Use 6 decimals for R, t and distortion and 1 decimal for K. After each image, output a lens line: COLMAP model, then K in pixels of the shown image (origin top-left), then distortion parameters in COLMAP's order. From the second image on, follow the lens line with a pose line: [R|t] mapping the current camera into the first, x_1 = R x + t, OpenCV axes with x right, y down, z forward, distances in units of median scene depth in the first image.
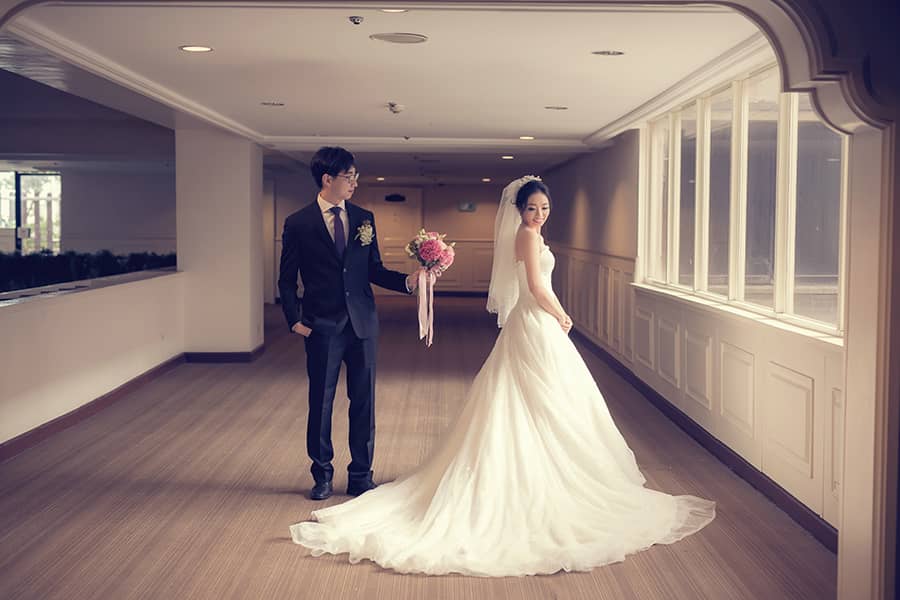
lens RADIAL K [[1229.8, 0, 449.6], [0, 1229.8, 300.0], [0, 0, 1]] dist [0.018263, 0.000000]
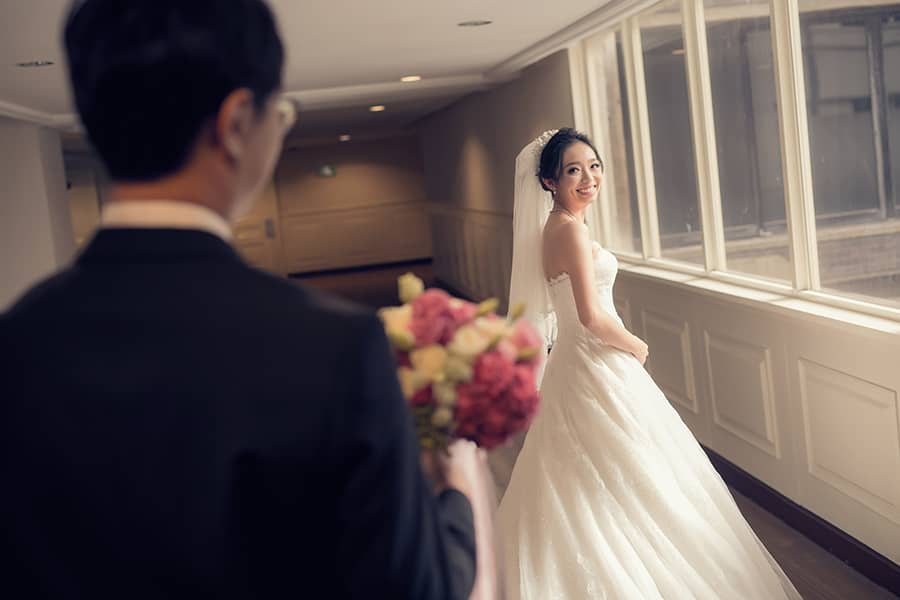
lens RADIAL K [[1229.8, 0, 450.9], [0, 1229.8, 297.6], [0, 0, 1]] dist [0.018263, 0.000000]
pose [[0.985397, -0.127215, 0.113180, -0.020014], [0.122862, 0.991418, 0.044671, -0.039587], [-0.117892, -0.030113, 0.992570, 0.327495]]
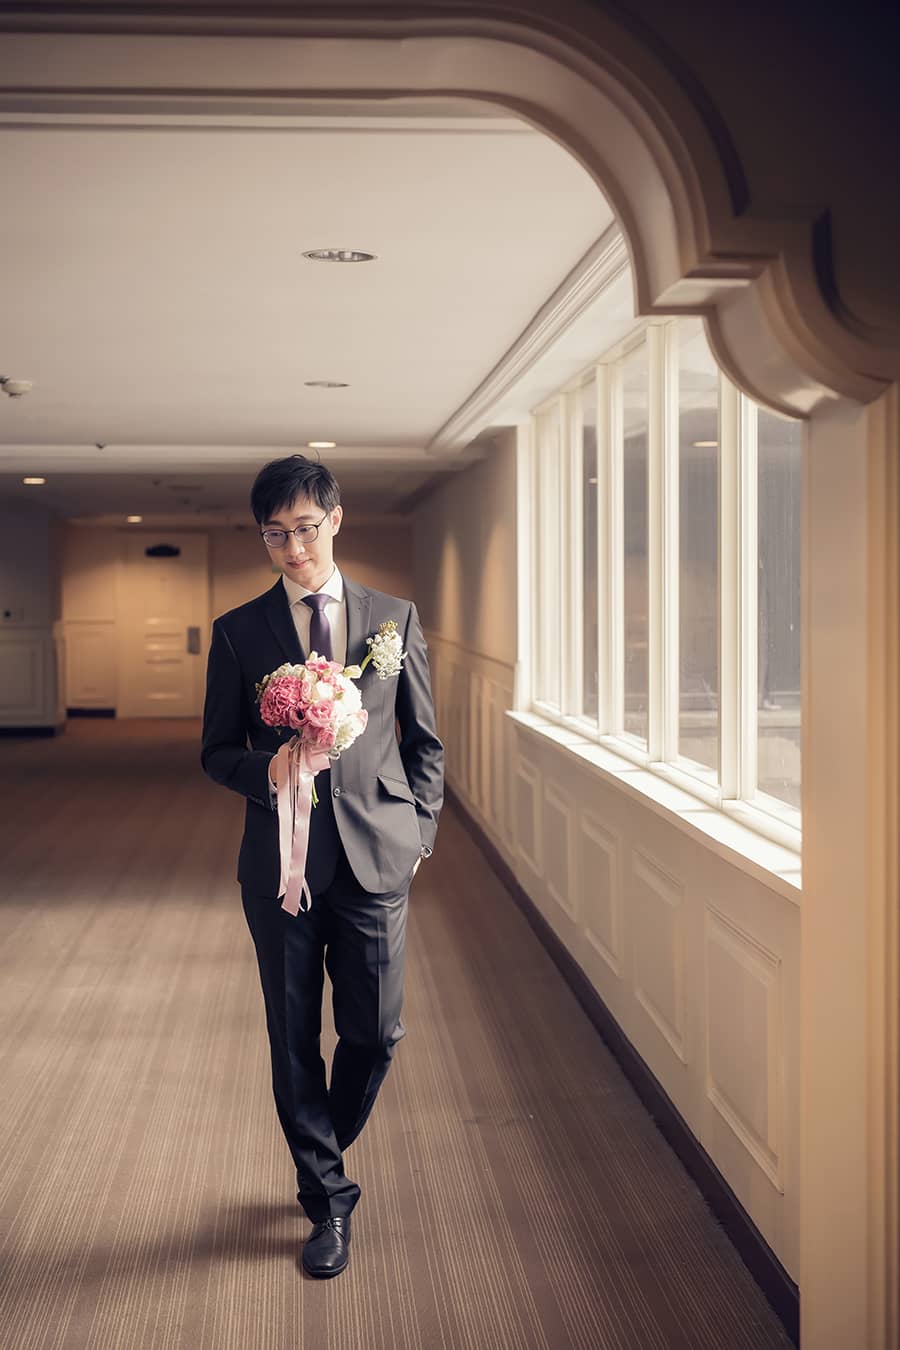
lens RADIAL K [[1960.7, 0, 439.9], [0, 1960.7, 664.4], [0, 0, 1]] dist [-0.021902, 0.000000]
pose [[0.997967, -0.014037, 0.062175, 0.077728], [0.015385, 0.999656, -0.021257, -0.019753], [-0.061855, 0.022171, 0.997839, 0.173012]]
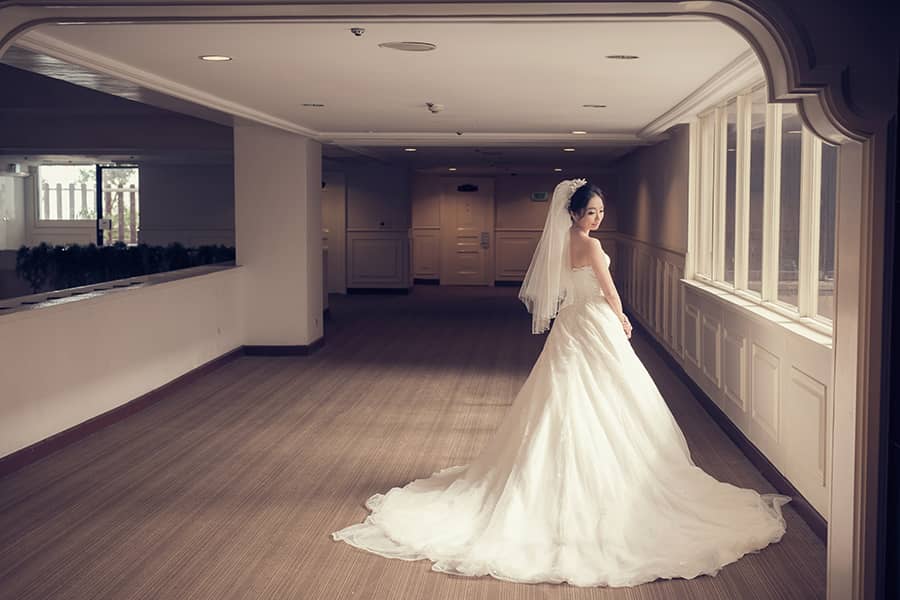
lens RADIAL K [[1229.8, 0, 450.5], [0, 1229.8, 305.6], [0, 0, 1]] dist [0.018263, 0.000000]
pose [[0.997316, 0.001786, -0.073201, 0.041573], [-0.000570, 0.999862, 0.016620, -0.010574], [0.073220, -0.016533, 0.997179, -0.004401]]
